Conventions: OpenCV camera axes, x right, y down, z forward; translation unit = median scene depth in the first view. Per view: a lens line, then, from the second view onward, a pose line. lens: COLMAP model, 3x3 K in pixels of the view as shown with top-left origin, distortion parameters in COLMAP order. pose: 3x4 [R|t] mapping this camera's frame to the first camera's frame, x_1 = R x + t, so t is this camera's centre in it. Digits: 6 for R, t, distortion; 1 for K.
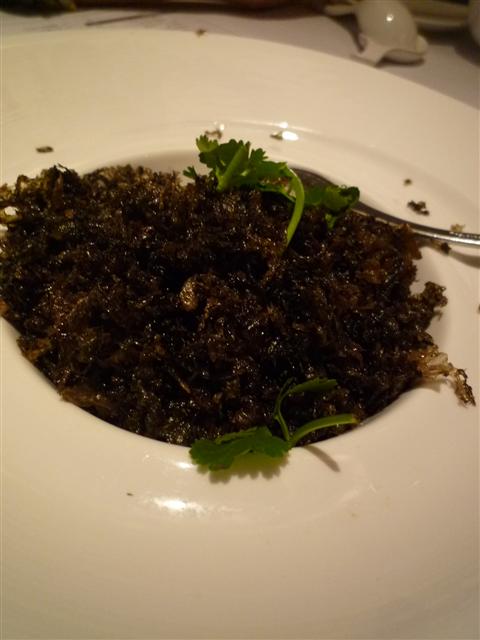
lens RADIAL K [[470.9, 0, 237.7], [0, 470.9, 321.8], [0, 0, 1]] dist [-0.003739, 0.000596]
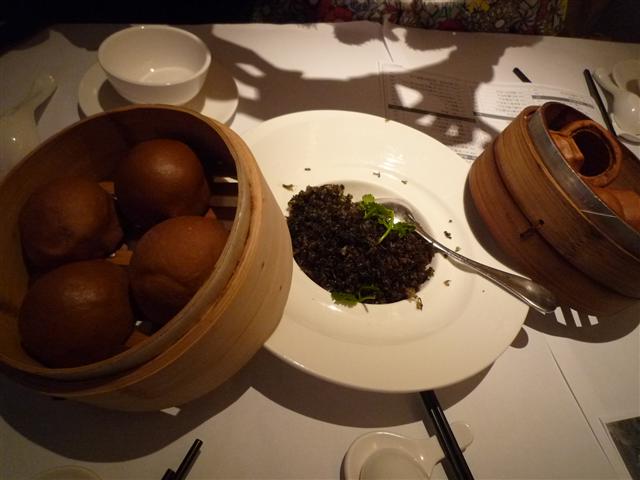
lens RADIAL K [[470.9, 0, 320.9], [0, 470.9, 241.4], [0, 0, 1]] dist [-0.003739, 0.000596]
pose [[0.945573, 0.296682, -0.133686, 0.163222], [-0.288965, 0.954453, 0.074289, -0.311085], [0.149638, -0.031615, 0.988235, -2.249138]]
